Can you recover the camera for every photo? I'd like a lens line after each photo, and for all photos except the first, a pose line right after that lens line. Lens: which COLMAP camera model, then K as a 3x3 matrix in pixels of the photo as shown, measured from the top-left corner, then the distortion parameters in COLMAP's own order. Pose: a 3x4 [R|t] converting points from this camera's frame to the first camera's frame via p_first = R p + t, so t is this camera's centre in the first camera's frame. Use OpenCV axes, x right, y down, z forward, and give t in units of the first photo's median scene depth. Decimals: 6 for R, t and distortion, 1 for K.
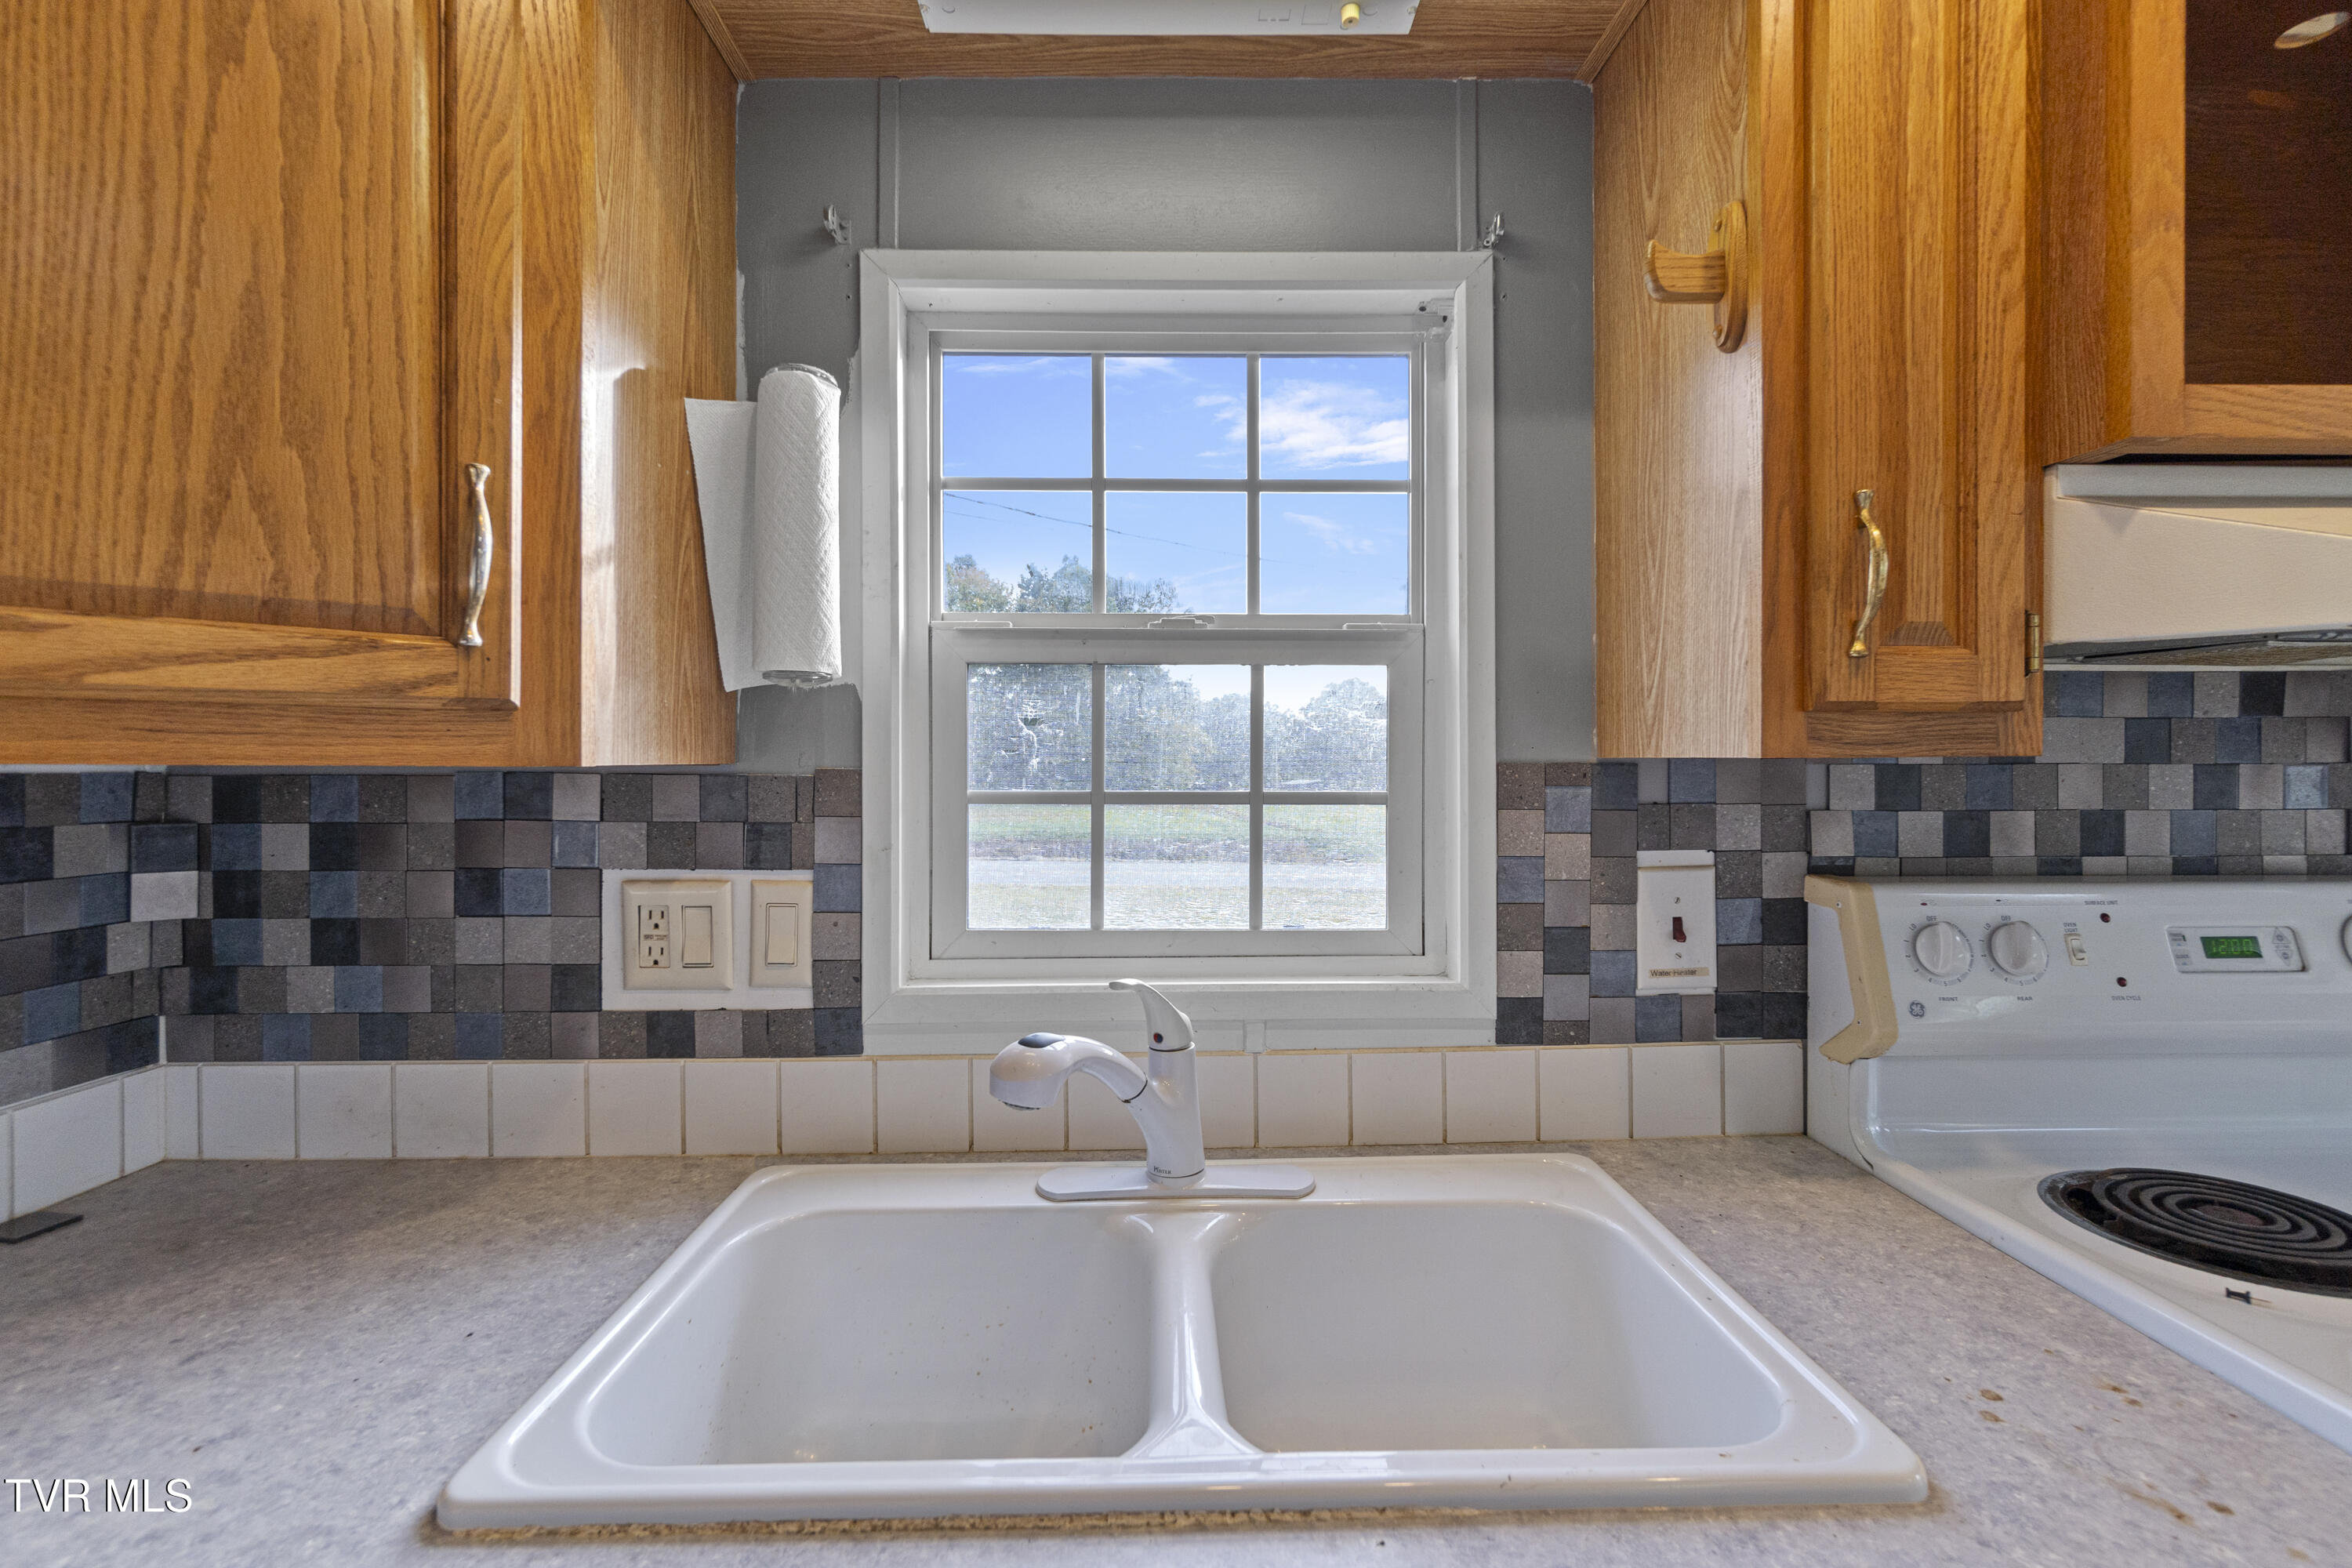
lens RADIAL K [[1027.3, 0, 1168.9], [0, 1027.3, 764.1], [0, 0, 1]] dist [-0.003386, -0.000084]
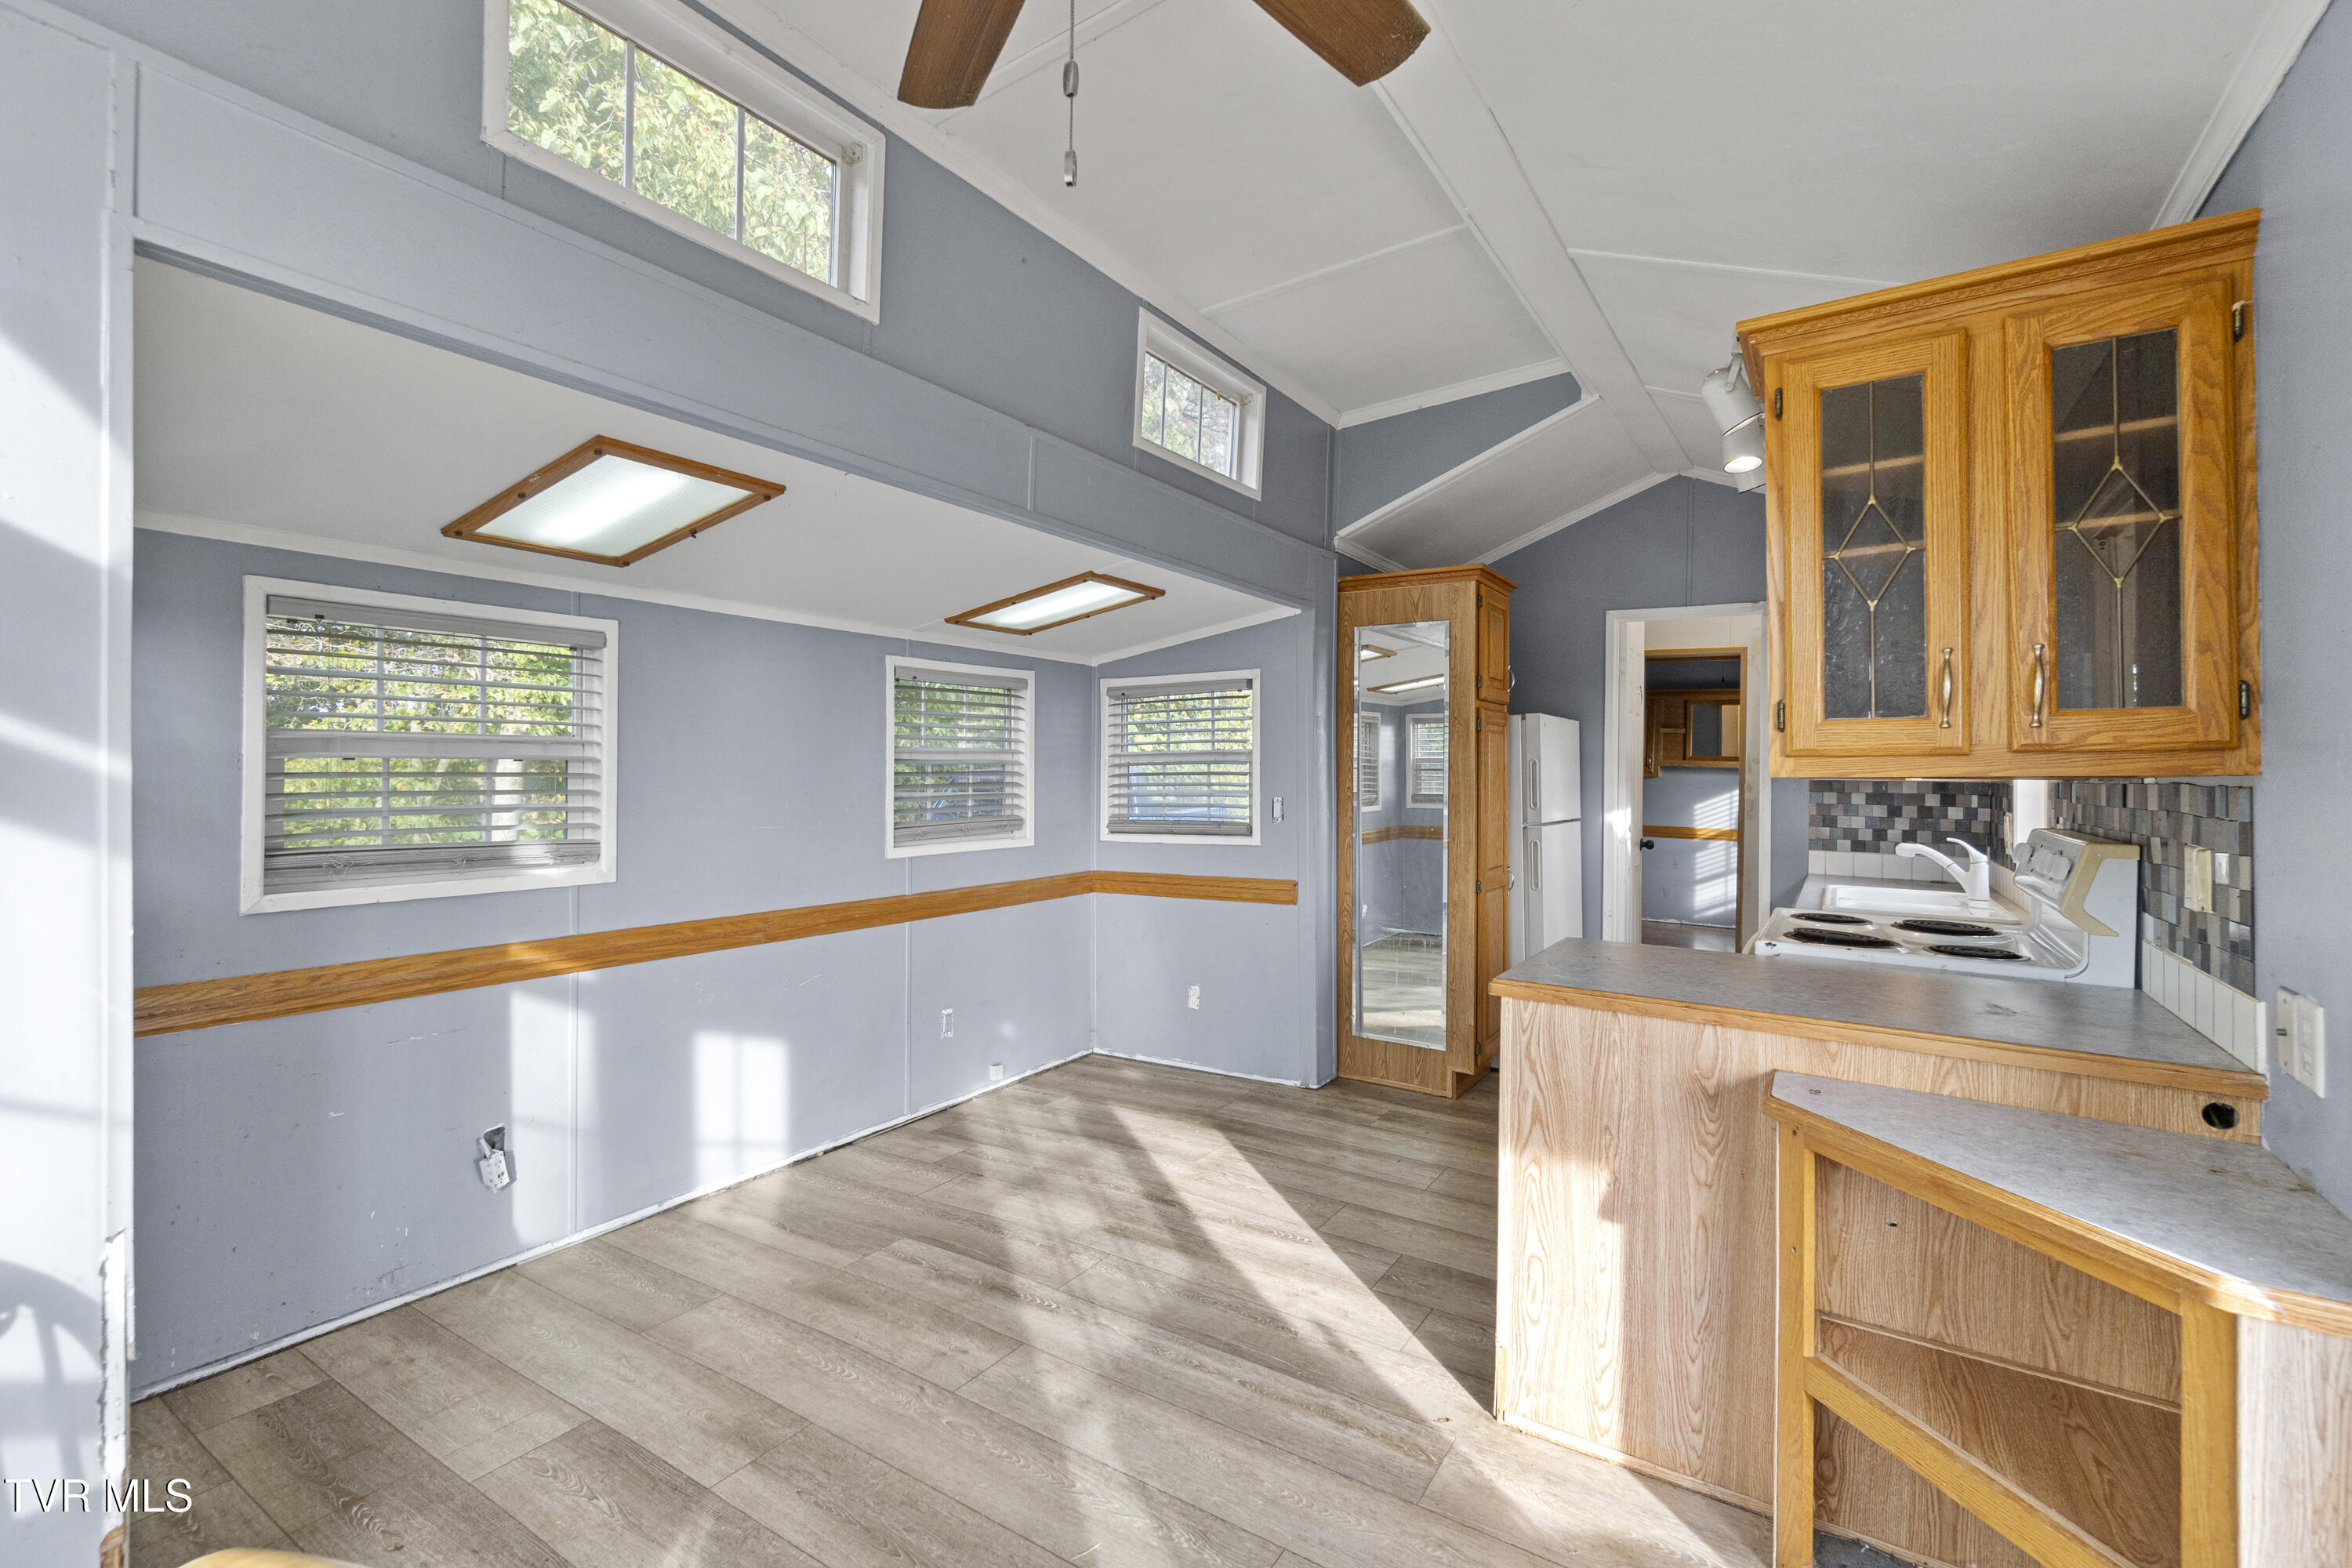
lens RADIAL K [[1027.3, 0, 1137.9], [0, 1027.3, 781.0], [0, 0, 1]] dist [-0.003386, -0.000084]
pose [[-0.579563, 0.003331, -0.814920, 3.924473], [-0.011606, 0.999856, 0.012341, -0.008111], [0.814845, 0.016610, -0.579441, 0.620022]]
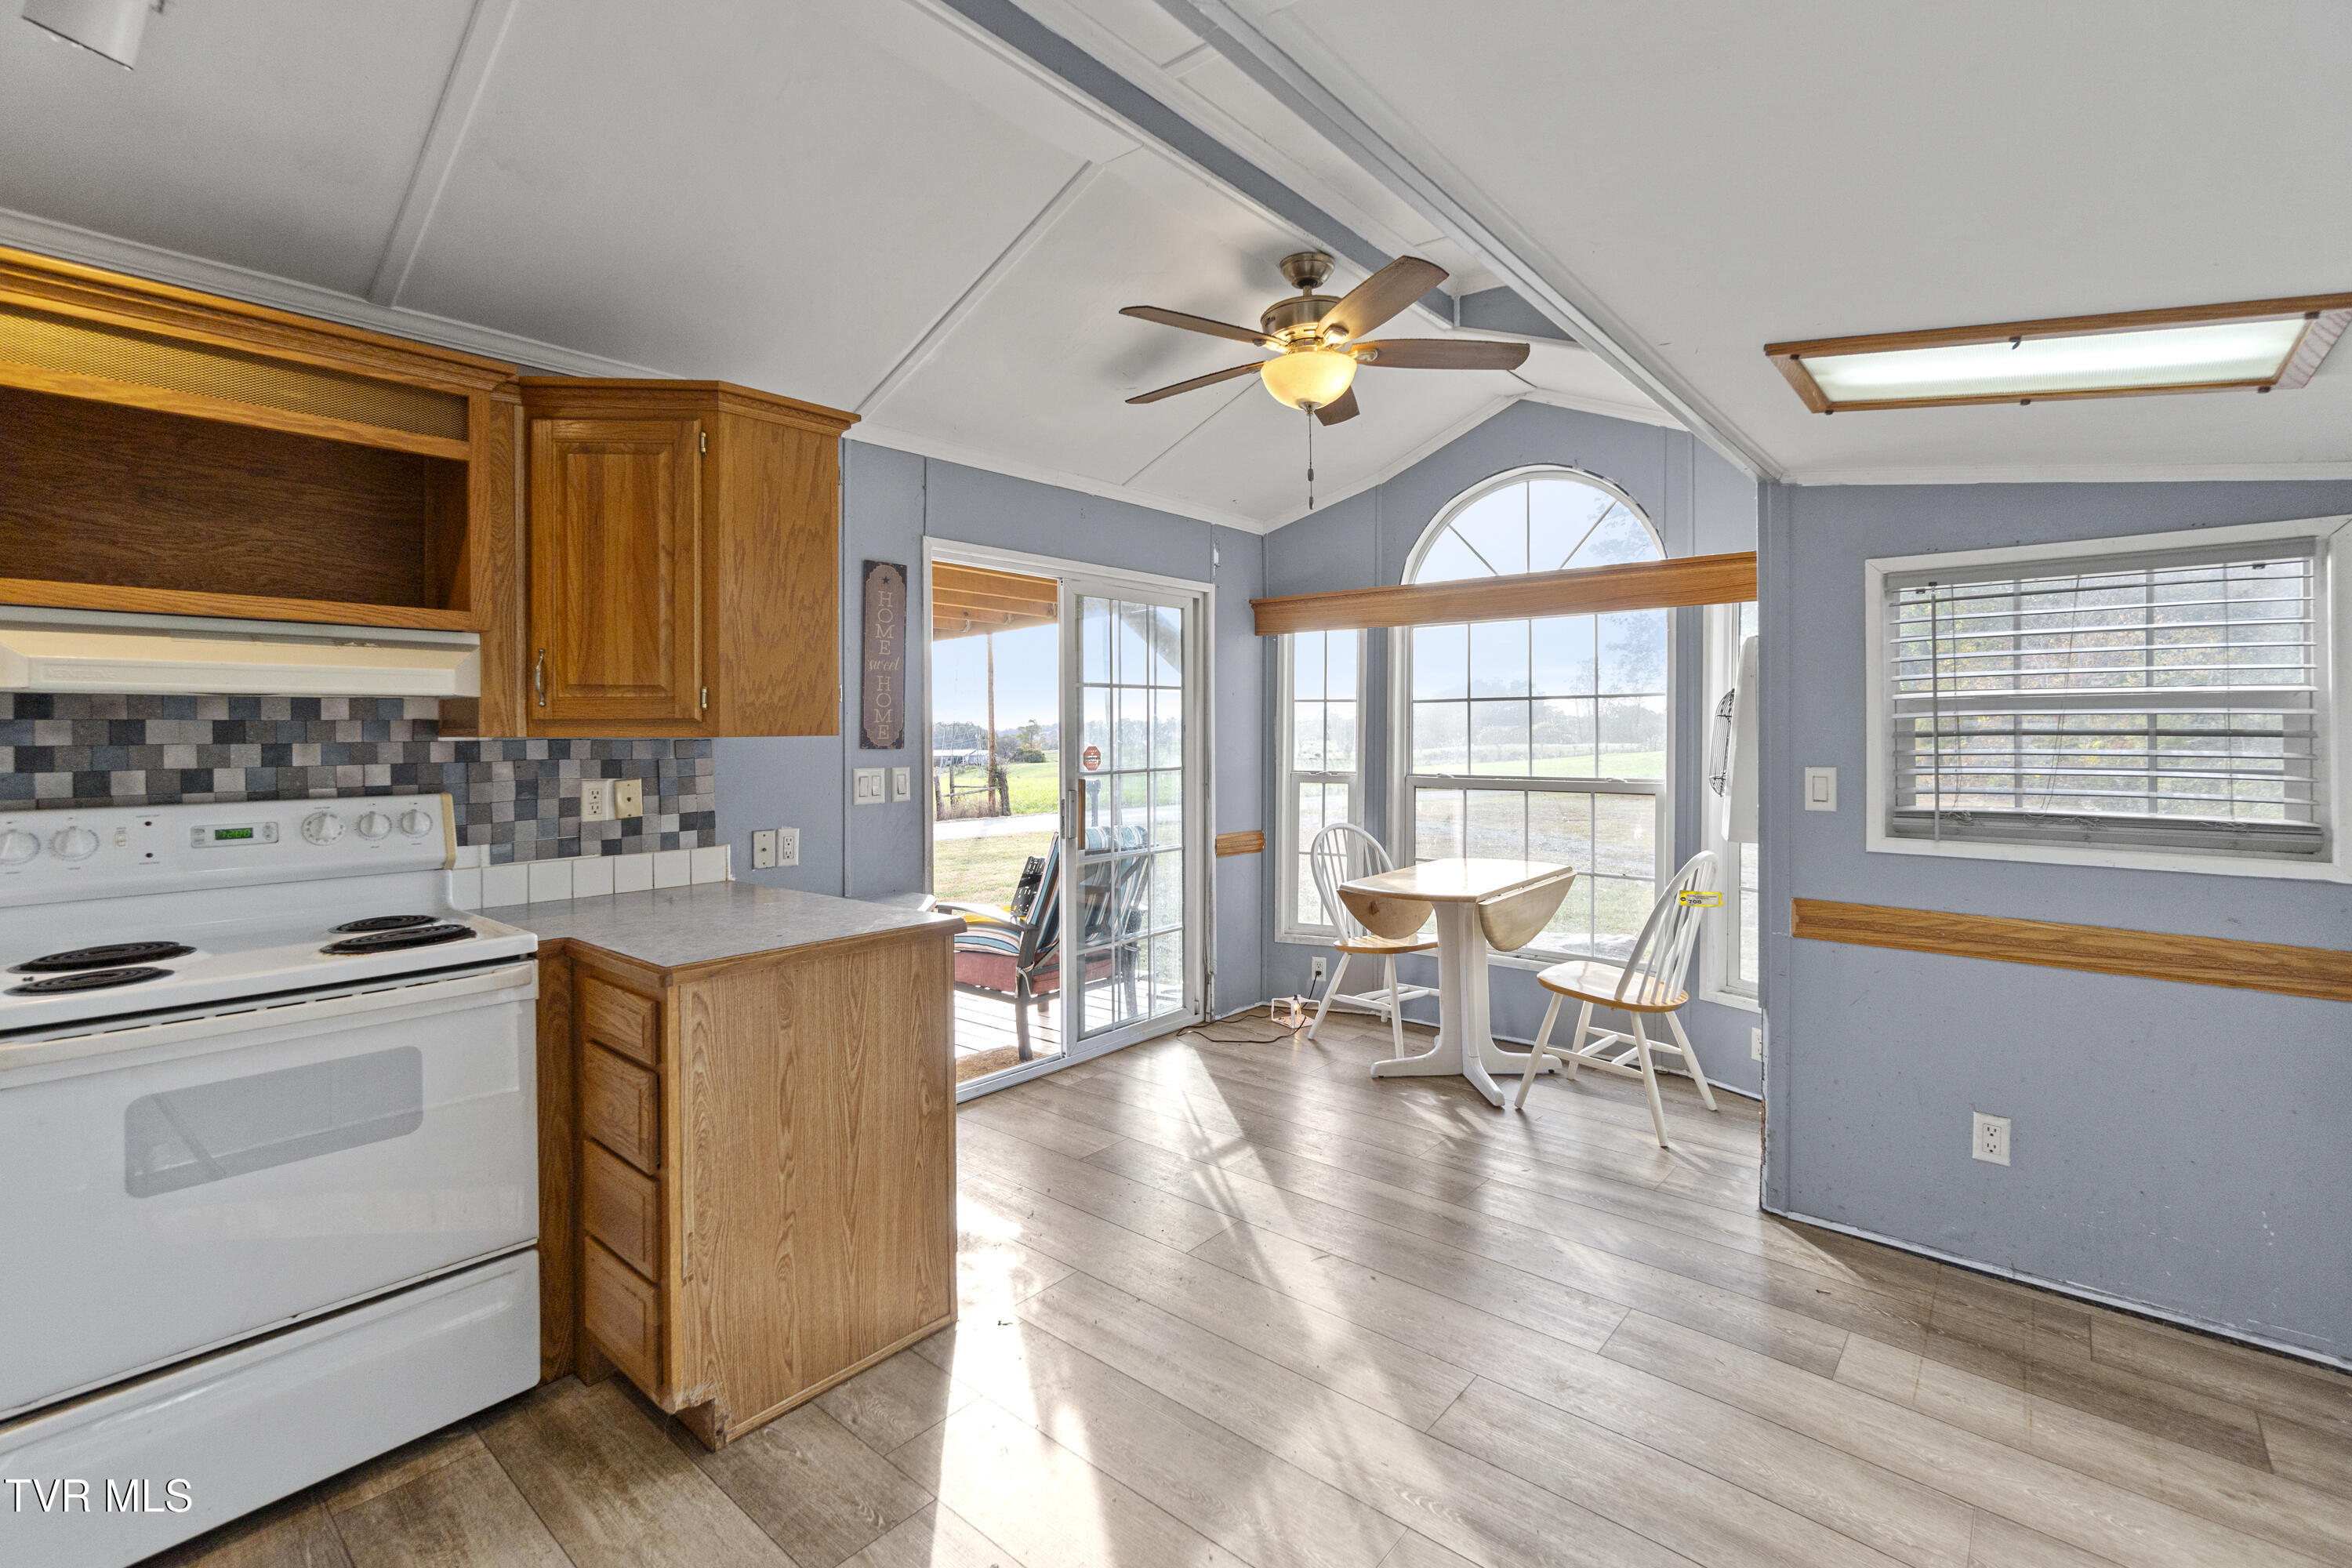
lens RADIAL K [[1027.3, 0, 1176.7], [0, 1027.3, 736.3], [0, 0, 1]] dist [-0.003386, -0.000084]
pose [[0.666559, -0.005024, 0.745436, 0.730022], [0.010339, 0.999943, -0.002506, 0.008898], [-0.745381, 0.009377, 0.666573, -1.667533]]
